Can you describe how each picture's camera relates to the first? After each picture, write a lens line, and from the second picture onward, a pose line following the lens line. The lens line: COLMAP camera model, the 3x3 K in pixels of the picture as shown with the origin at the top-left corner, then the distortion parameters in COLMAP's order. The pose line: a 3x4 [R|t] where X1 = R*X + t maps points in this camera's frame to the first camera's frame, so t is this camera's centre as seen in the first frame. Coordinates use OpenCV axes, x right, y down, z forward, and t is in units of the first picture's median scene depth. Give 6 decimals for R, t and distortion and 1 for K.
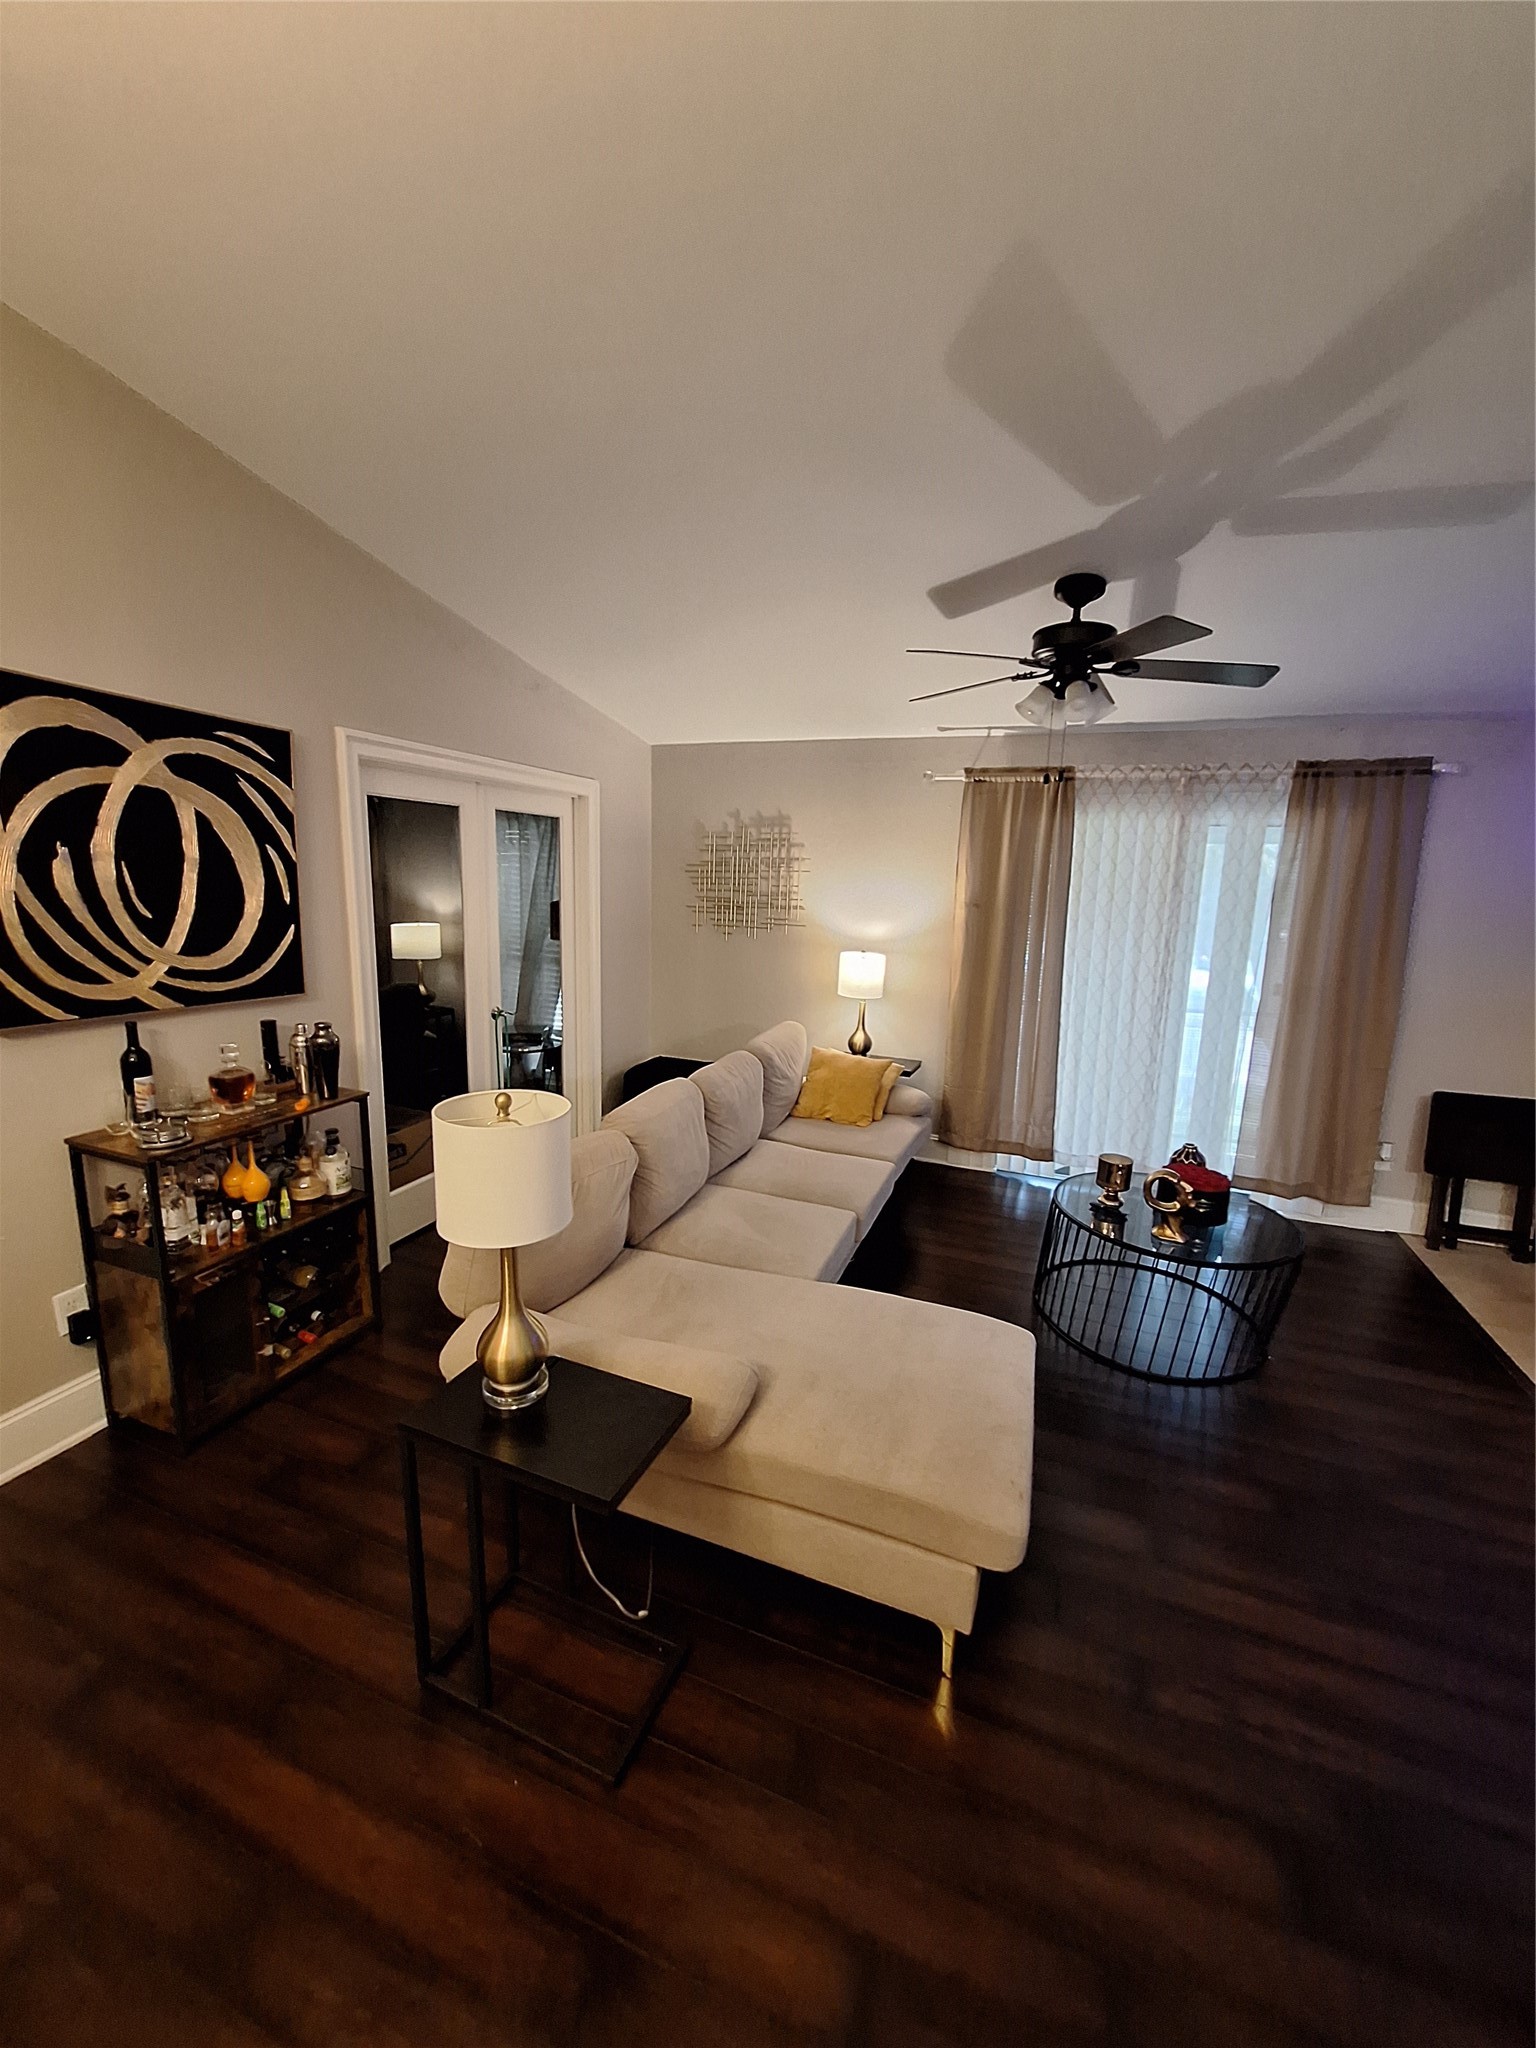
lens RADIAL K [[808.5, 0, 772.3], [0, 808.5, 1019.8], [0, 0, 1]] dist [-0.004321, -0.000268]
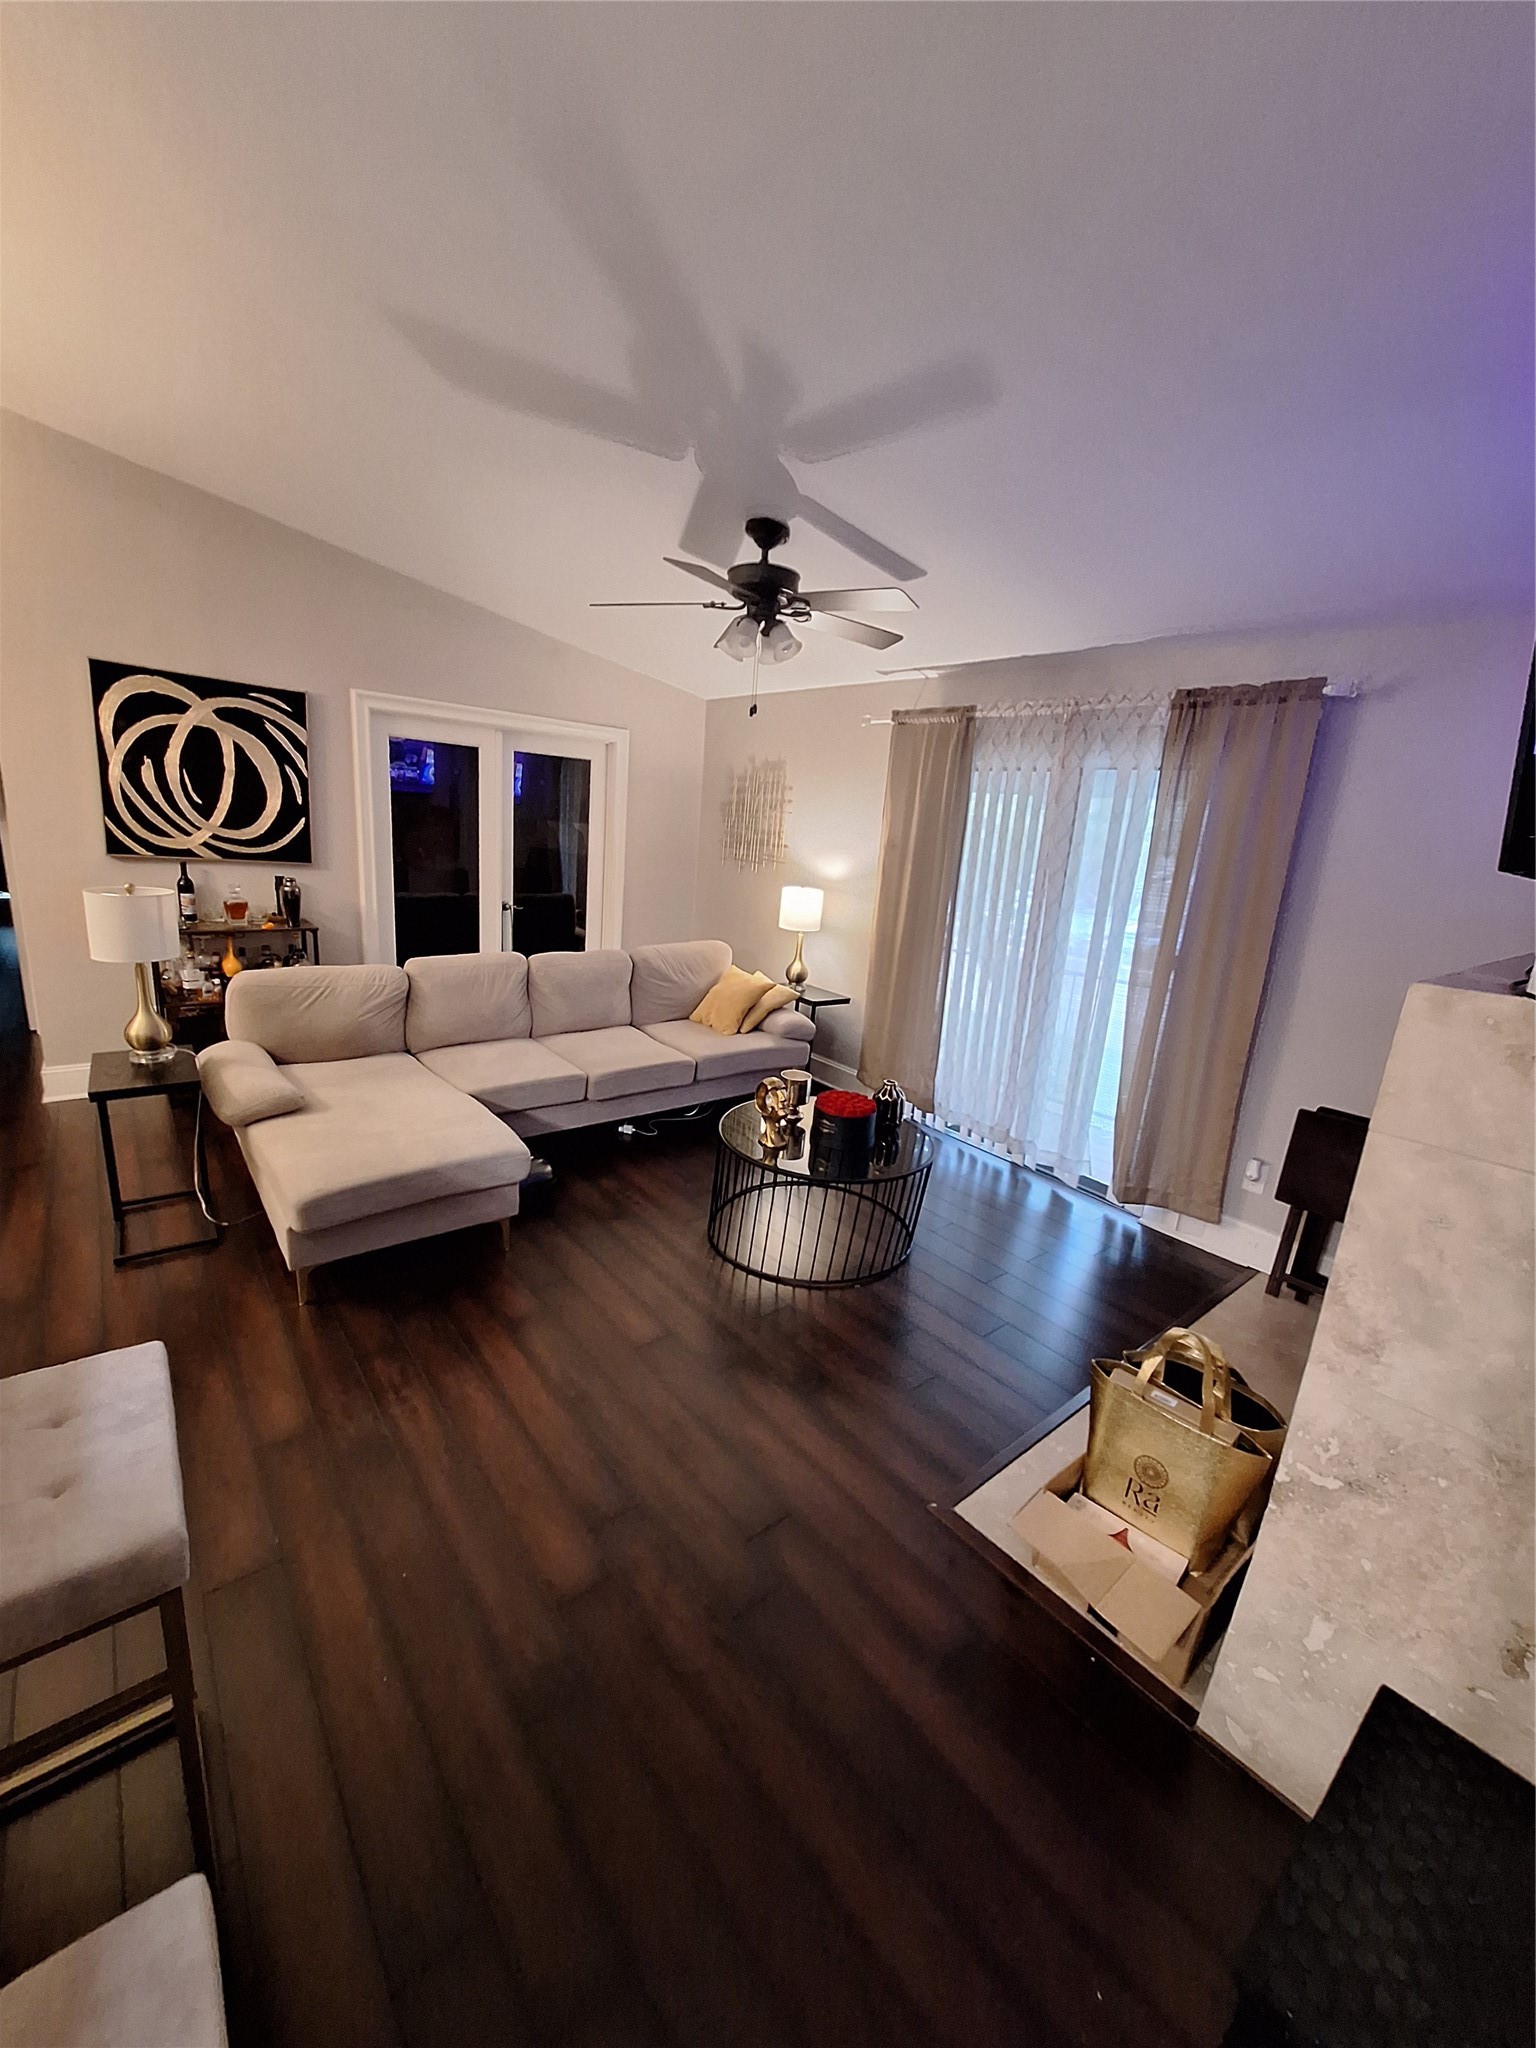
lens RADIAL K [[808.5, 0, 766.7], [0, 808.5, 1023.7], [0, 0, 1]] dist [-0.004321, -0.000268]
pose [[0.866642, 0.157708, -0.473350, 1.061708], [-0.139425, 0.987484, 0.073734, 0.039465], [0.479054, 0.002096, 0.877783, 0.055842]]
